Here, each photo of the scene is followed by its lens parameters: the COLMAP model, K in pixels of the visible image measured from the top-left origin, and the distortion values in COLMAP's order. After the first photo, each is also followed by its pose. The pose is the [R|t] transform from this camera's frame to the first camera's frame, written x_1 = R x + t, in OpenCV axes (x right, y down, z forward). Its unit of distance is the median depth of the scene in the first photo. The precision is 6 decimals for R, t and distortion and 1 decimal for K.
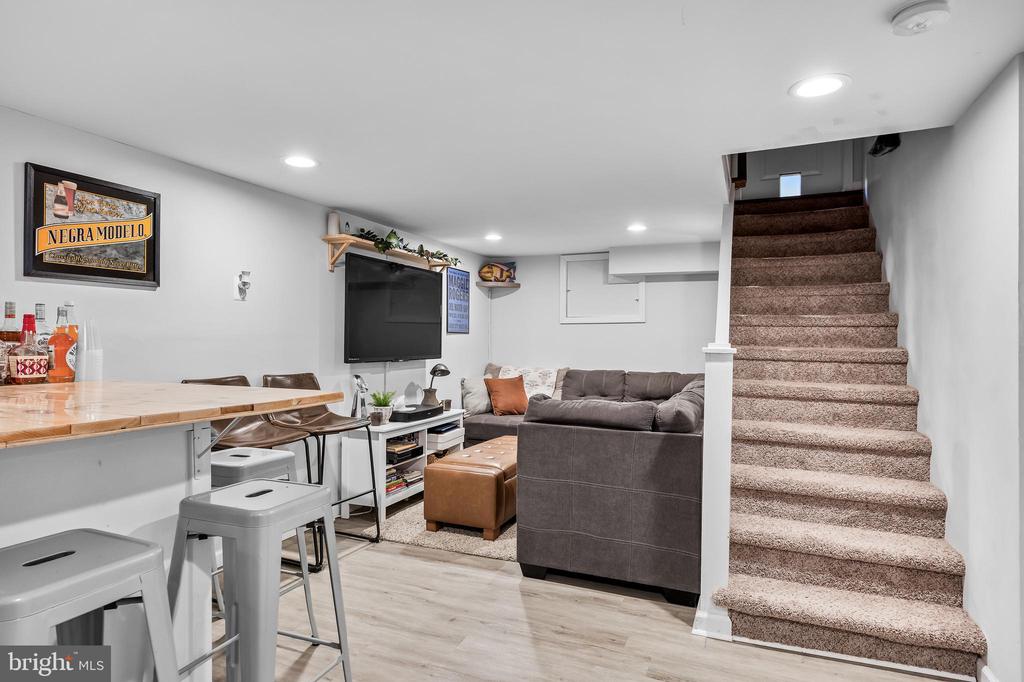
lens RADIAL K [[575.8, 0, 512.2], [0, 575.8, 344.1], [0, 0, 1]] dist [-0.002868, -0.001467]
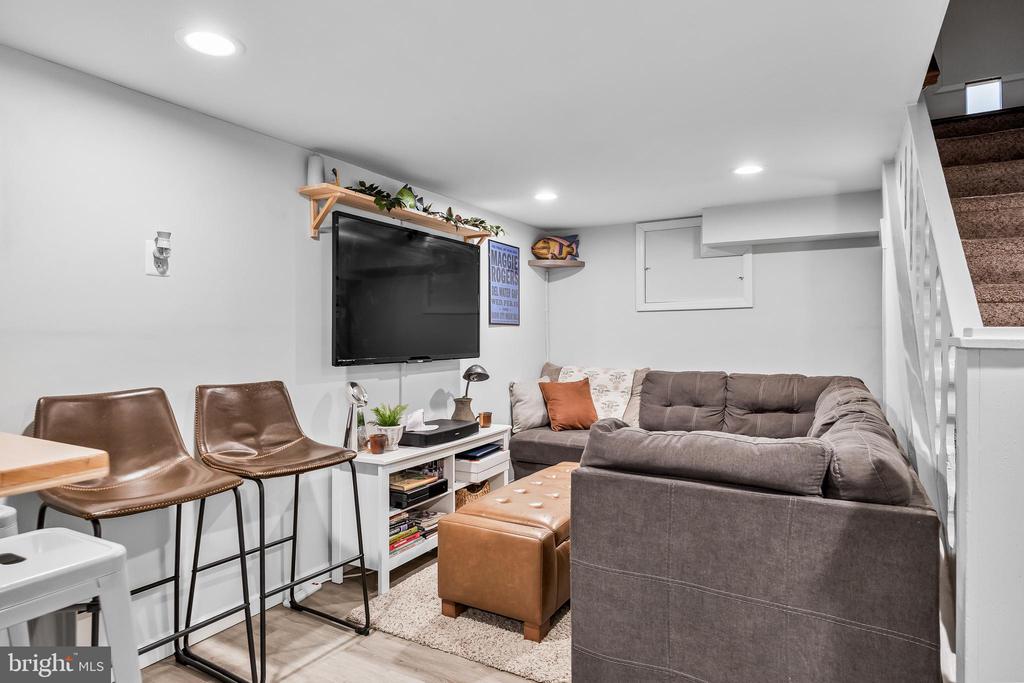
lens RADIAL K [[575.8, 0, 513.5], [0, 575.8, 335.6], [0, 0, 1]] dist [-0.002868, -0.001467]
pose [[0.992498, -0.010640, -0.121797, 0.018098], [0.009672, 0.999917, -0.008537, 0.003285], [0.121878, 0.007295, 0.992518, 0.303692]]
